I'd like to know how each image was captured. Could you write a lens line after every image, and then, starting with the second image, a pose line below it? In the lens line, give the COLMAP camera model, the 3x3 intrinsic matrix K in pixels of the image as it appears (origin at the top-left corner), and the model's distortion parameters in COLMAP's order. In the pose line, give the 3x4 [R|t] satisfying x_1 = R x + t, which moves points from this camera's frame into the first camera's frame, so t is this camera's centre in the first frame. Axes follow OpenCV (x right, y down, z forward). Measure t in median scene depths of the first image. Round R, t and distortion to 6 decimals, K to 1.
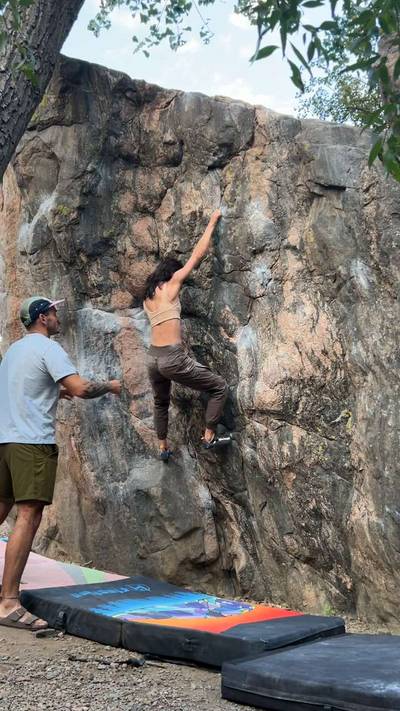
lens RADIAL K [[609.8, 0, 204.4], [0, 609.8, 356.5], [0, 0, 1]] dist [0.111982, -0.276775]
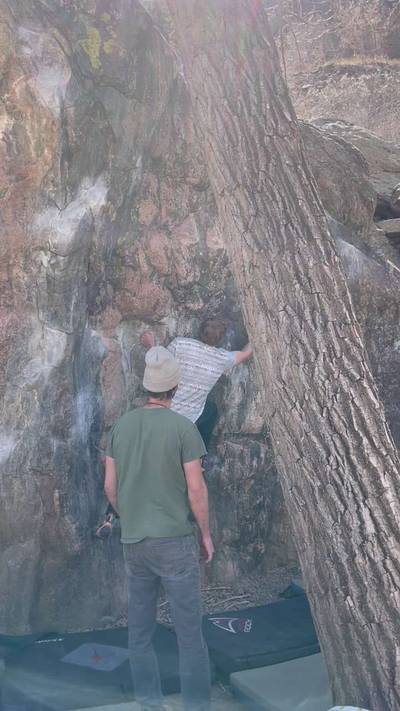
lens RADIAL K [[609.8, 0, 204.4], [0, 609.8, 356.5], [0, 0, 1]] dist [0.111982, -0.276775]
pose [[0.376352, -0.039316, 0.925642, -0.969273], [-0.129115, 0.987124, 0.094423, -0.152259], [-0.917436, -0.155050, 0.366429, 0.625171]]
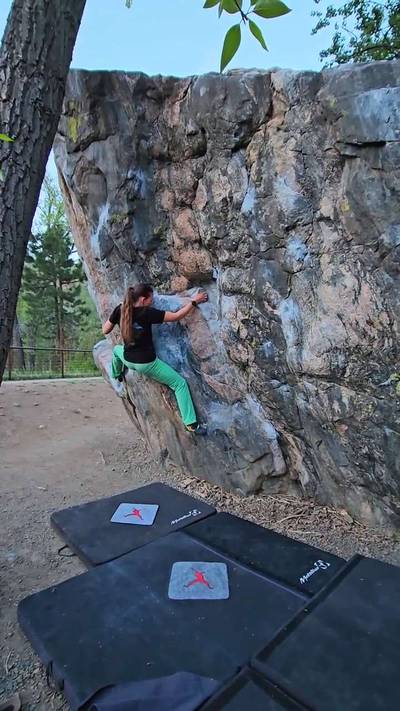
lens RADIAL K [[356.6, 0, 200.0], [0, 356.6, 355.5], [0, 0, 1]] dist [0.007812, -0.012011]
pose [[0.971219, -0.128147, -0.200780, 0.030810], [0.172084, 0.960317, 0.219496, -0.116305], [0.164685, -0.247729, 0.954730, 0.330996]]
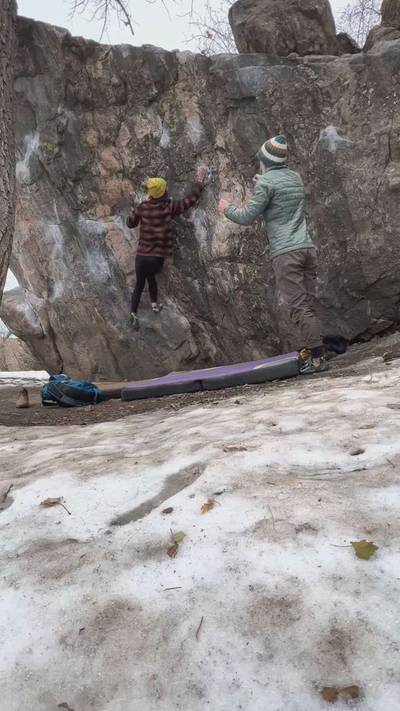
lens RADIAL K [[323.8, 0, 203.8], [0, 323.8, 353.1], [0, 0, 1]] dist [-0.000791, -0.000289]
pose [[0.921457, -0.258790, 0.289733, -0.254747], [0.191413, 0.951445, 0.241068, 0.107382], [-0.338050, -0.166675, 0.926251, 0.129656]]
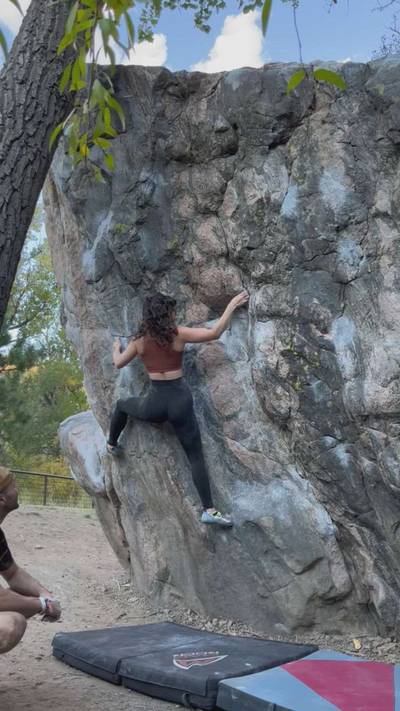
lens RADIAL K [[589.1, 0, 202.2], [0, 589.1, 357.4], [0, 0, 1]] dist [0.060769, -0.104118]
pose [[0.973644, -0.152997, -0.169146, 0.010795], [0.149183, 0.988186, -0.035107, 0.004168], [0.172519, 0.008948, 0.984966, 0.155553]]
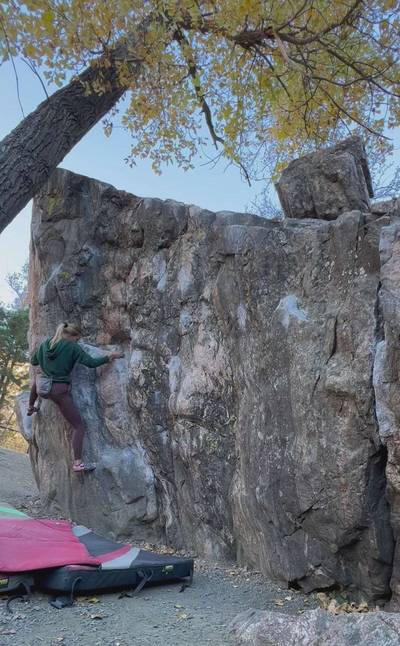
lens RADIAL K [[365.6, 0, 224.1], [0, 365.6, 398.5], [0, 0, 1]] dist [-0.000773, -0.001217]
pose [[0.998380, 0.054673, -0.015761, 0.193740], [-0.054975, 0.998298, -0.019442, 0.057579], [0.014671, 0.020277, 0.999687, 0.144556]]
